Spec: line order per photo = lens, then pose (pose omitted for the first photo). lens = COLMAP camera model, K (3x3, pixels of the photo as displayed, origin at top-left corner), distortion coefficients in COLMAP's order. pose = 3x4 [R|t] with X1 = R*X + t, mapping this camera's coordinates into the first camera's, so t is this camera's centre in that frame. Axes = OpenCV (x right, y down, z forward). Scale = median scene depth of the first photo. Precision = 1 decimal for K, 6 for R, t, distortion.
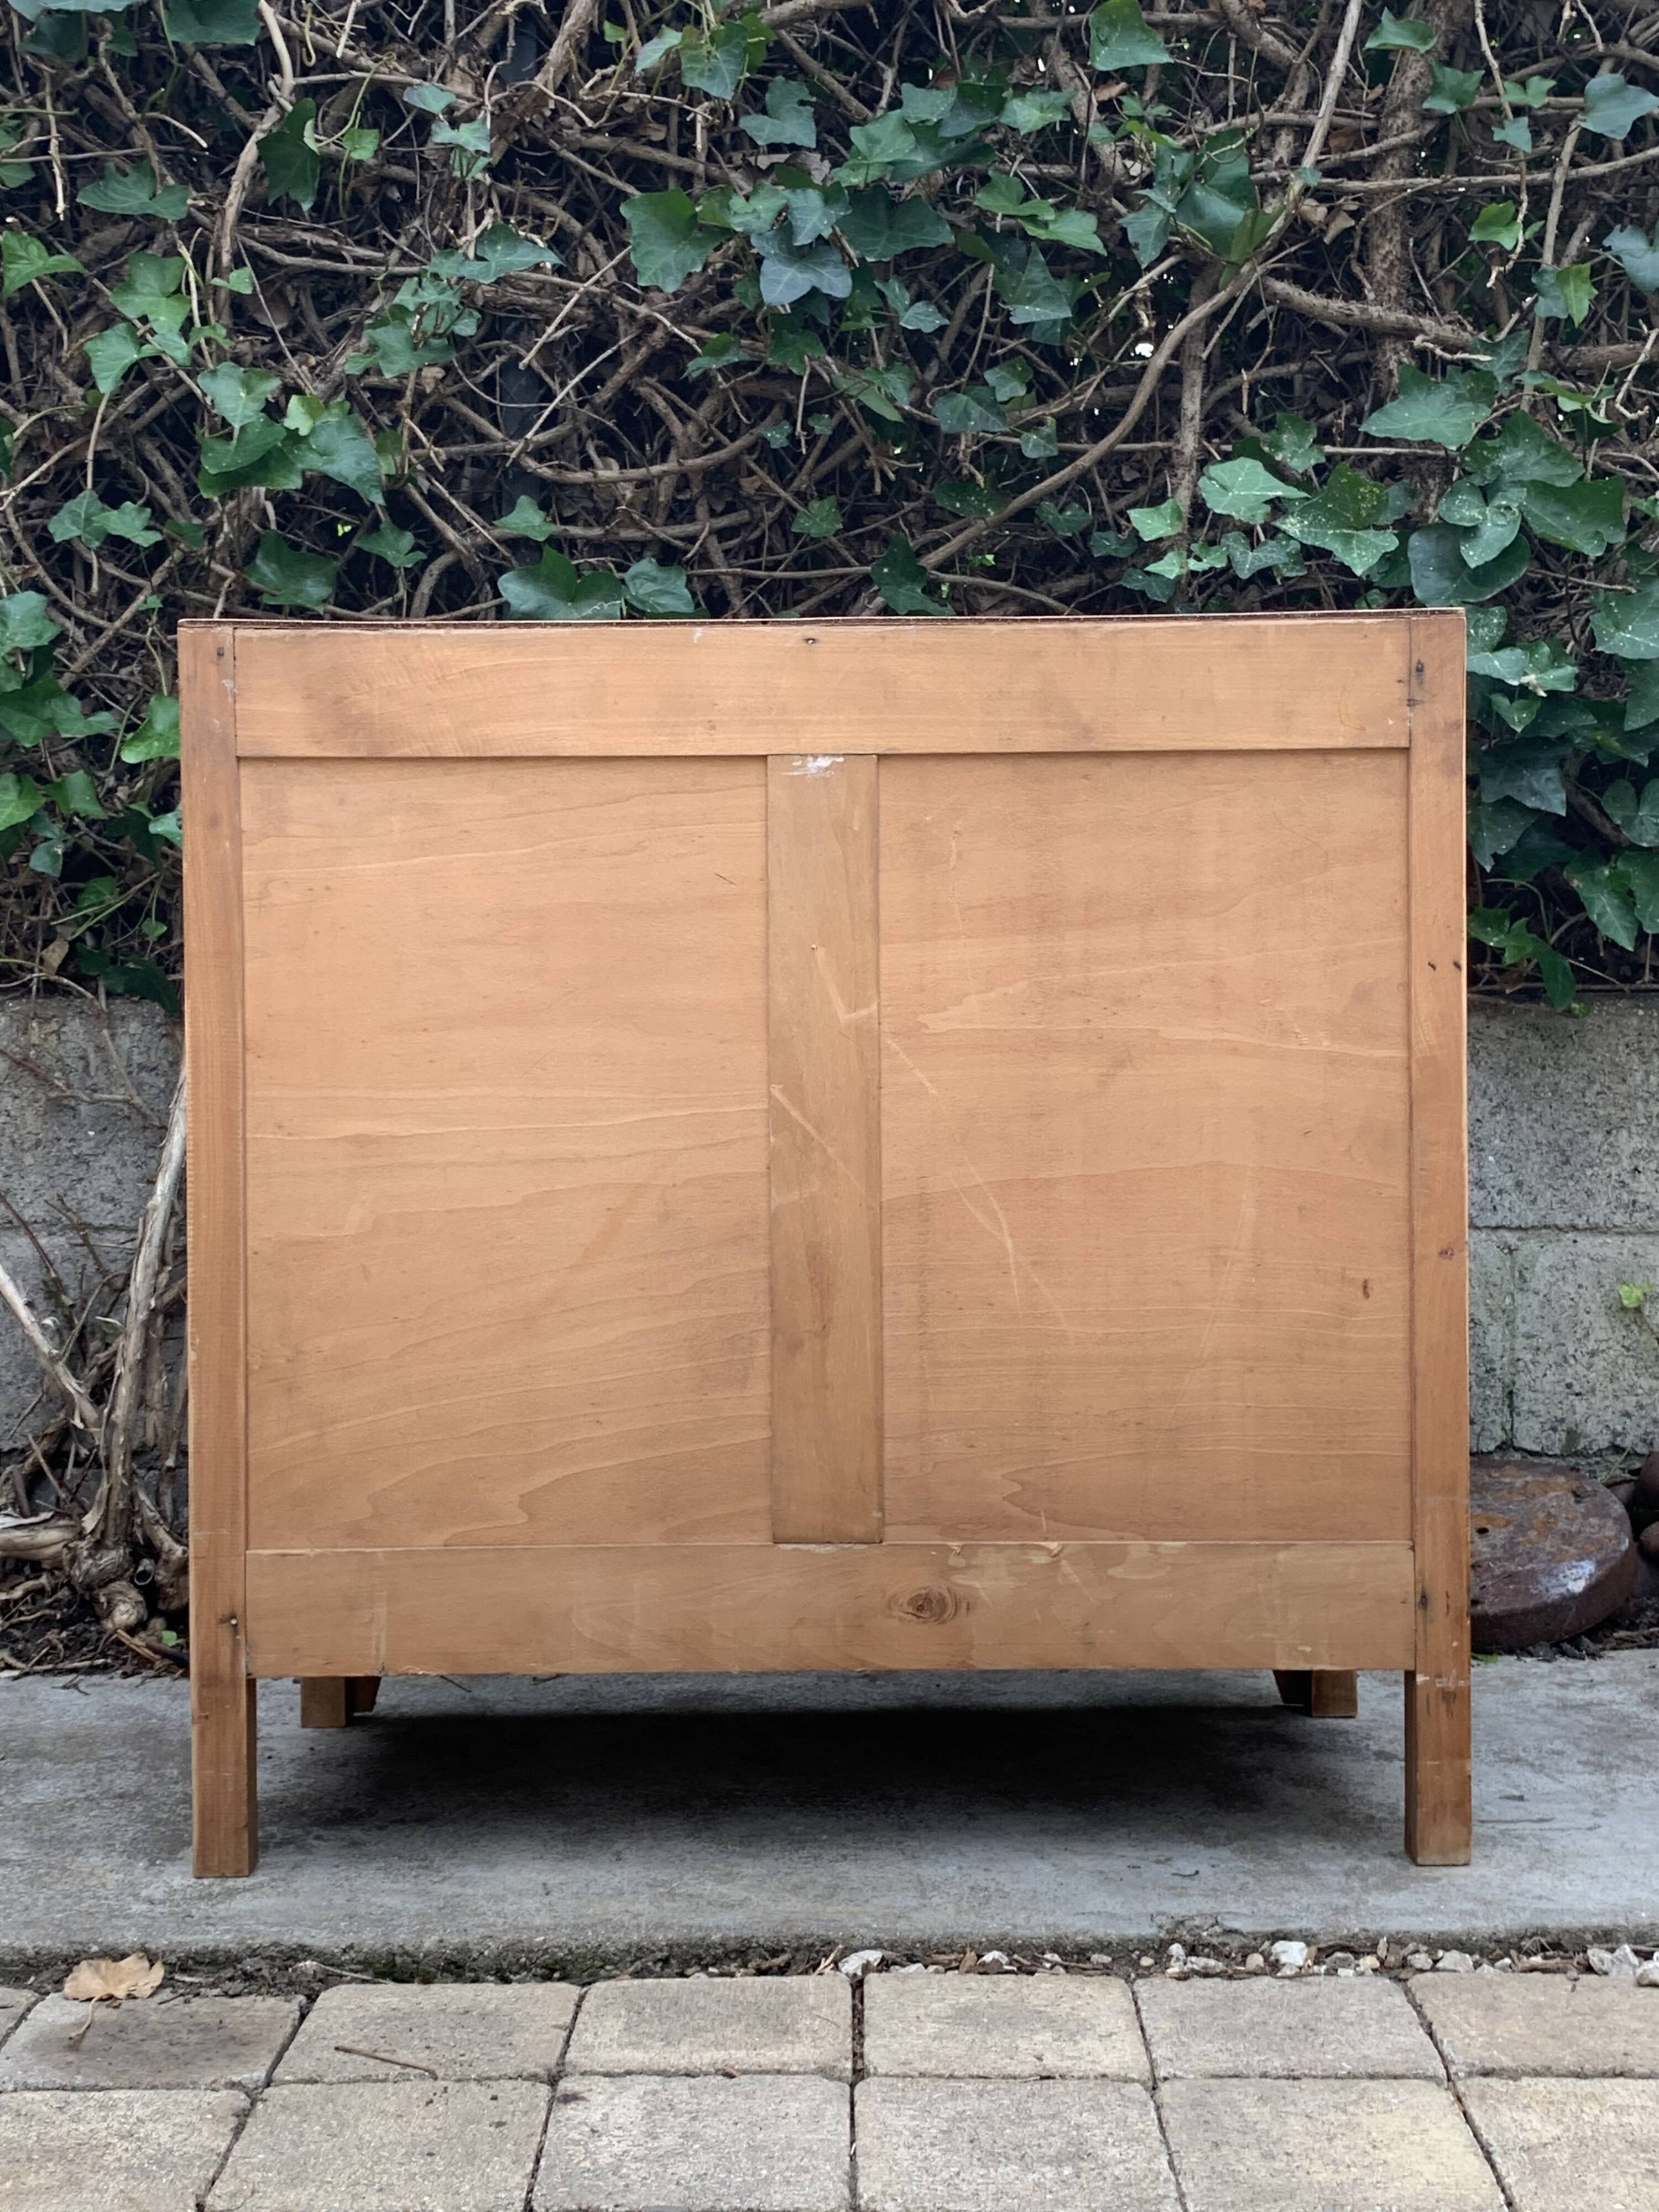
lens RADIAL K [[2767.9, 0, 825.4], [0, 2767.9, 1100.4], [0, 0, 1]] dist [0.169007, -0.557117]
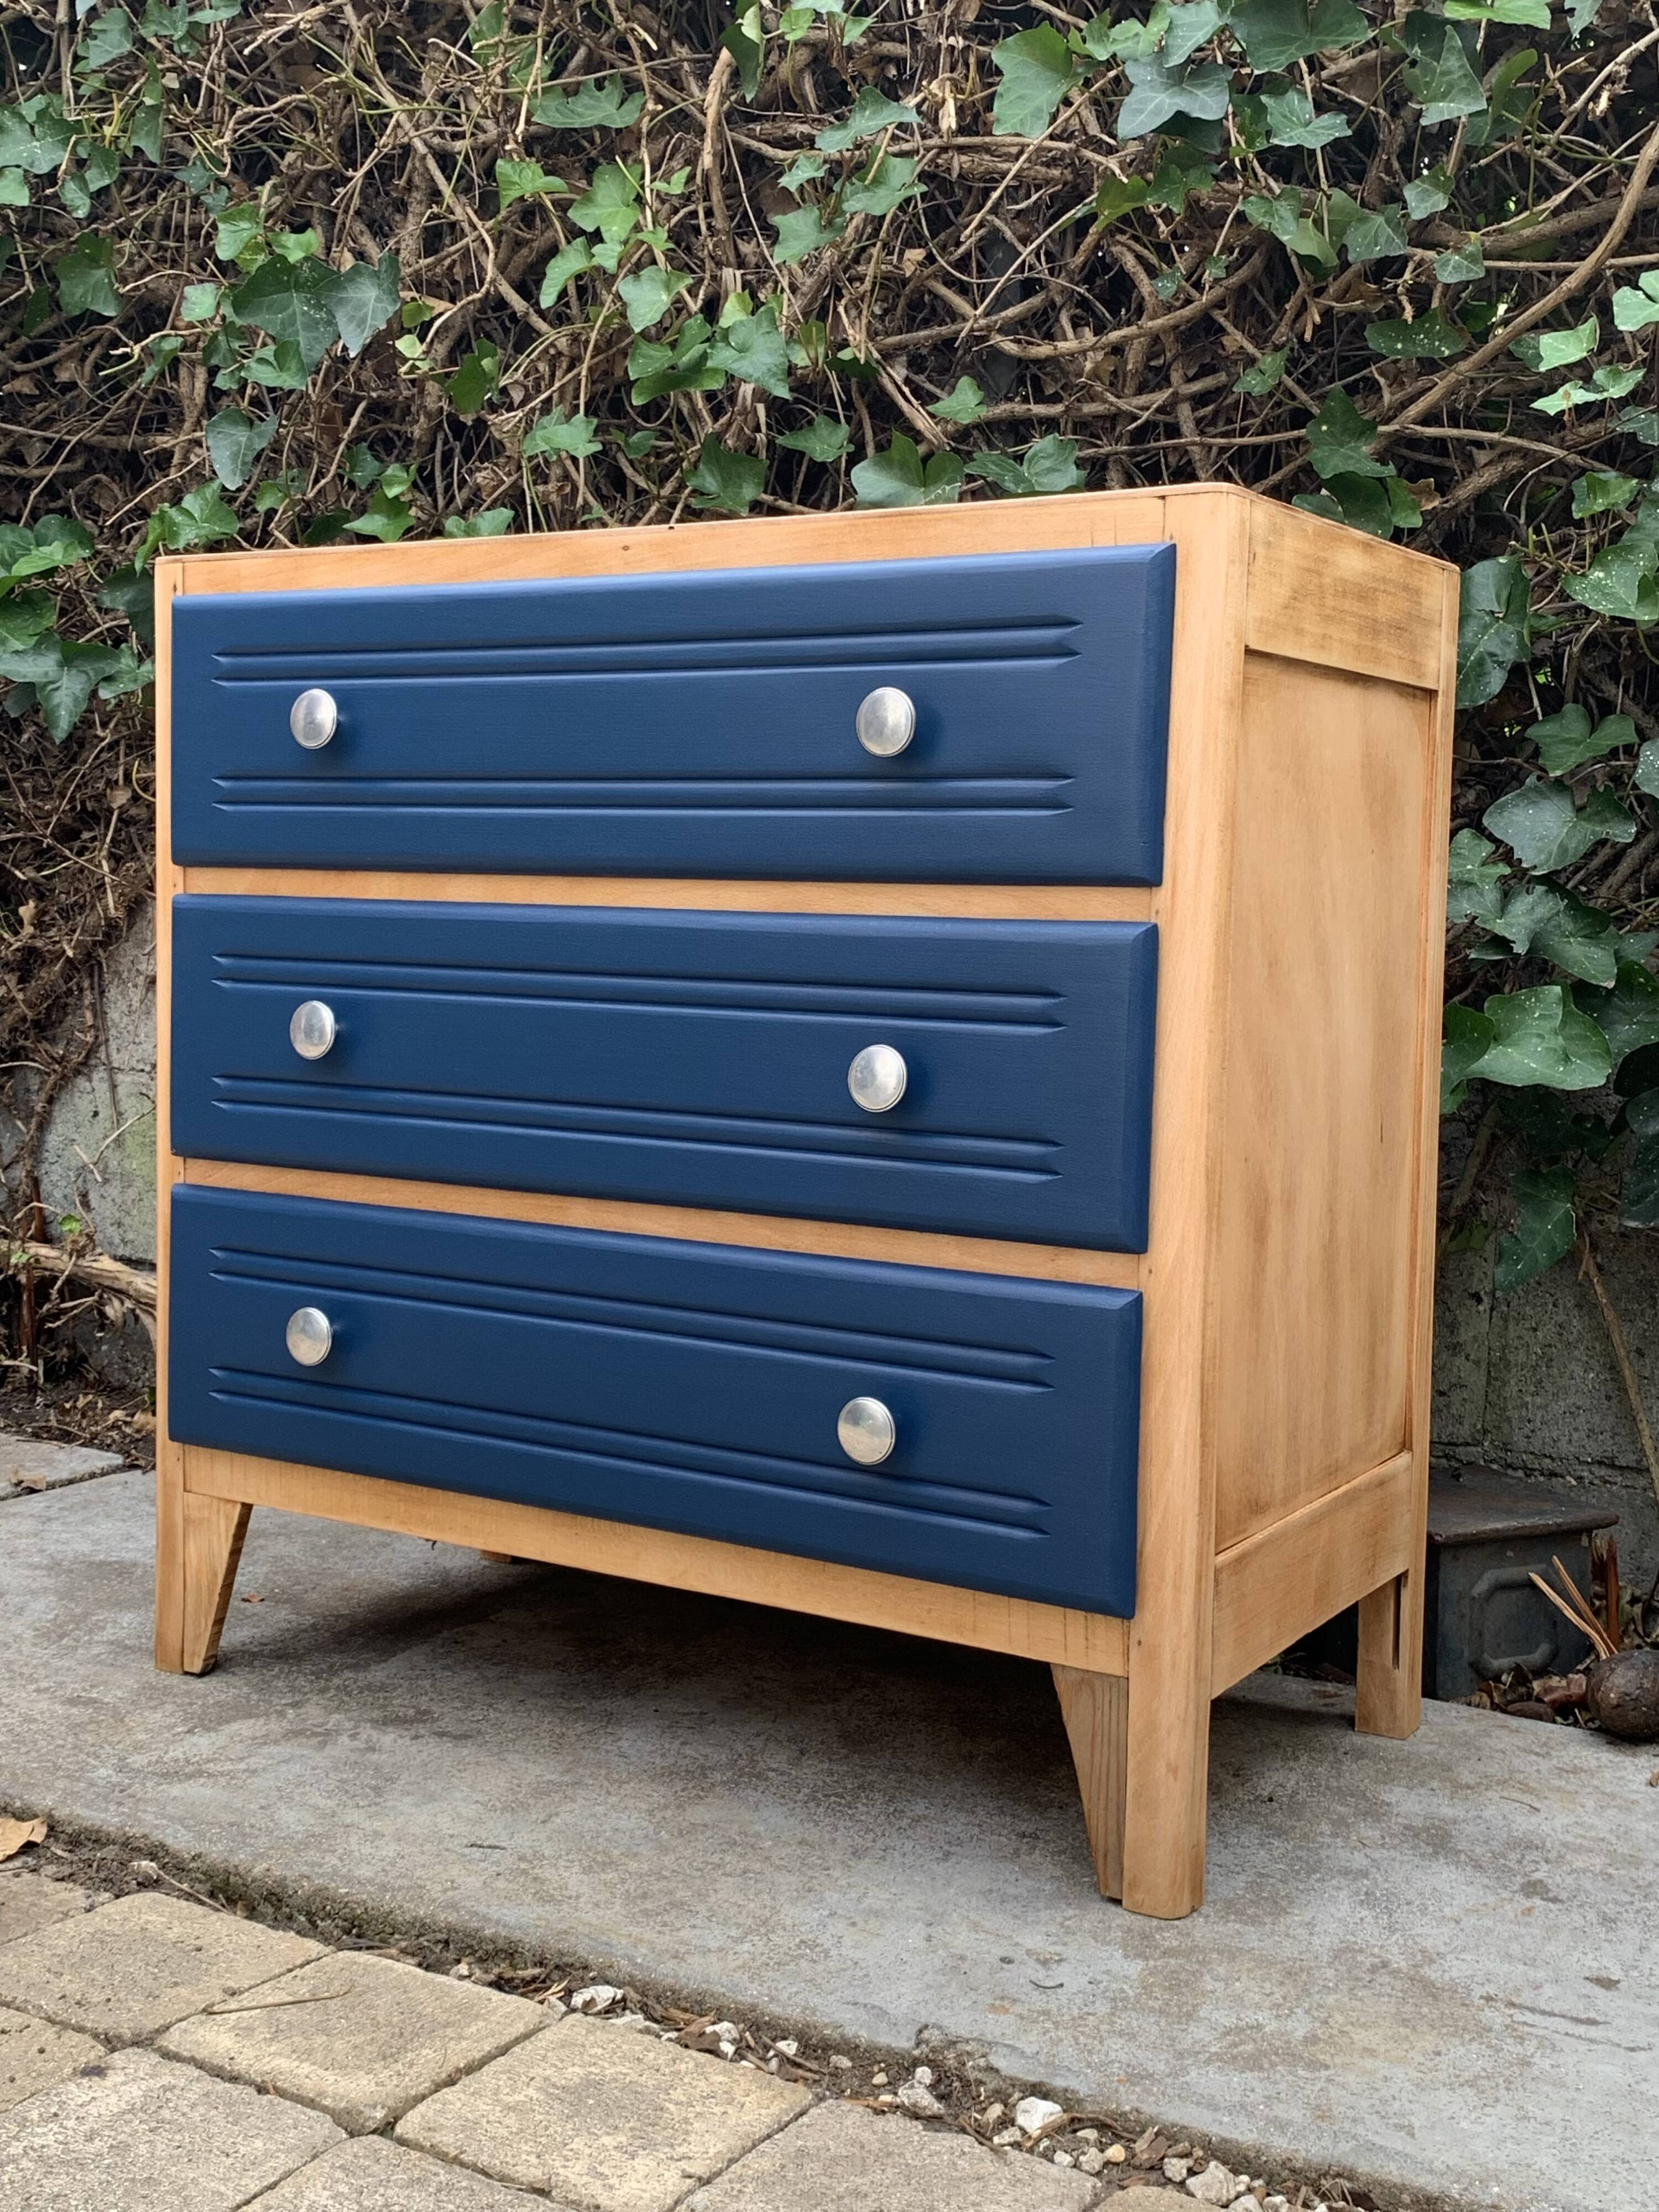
lens RADIAL K [[2534.6, 0, 804.8], [0, 2534.6, 1103.1], [0, 0, 1]] dist [0.124007, -0.367569]
pose [[0.857308, 0.068645, -0.510207, 0.316595], [-0.042278, 0.997110, 0.063114, -0.023295], [0.513065, -0.032538, 0.857733, 0.225200]]
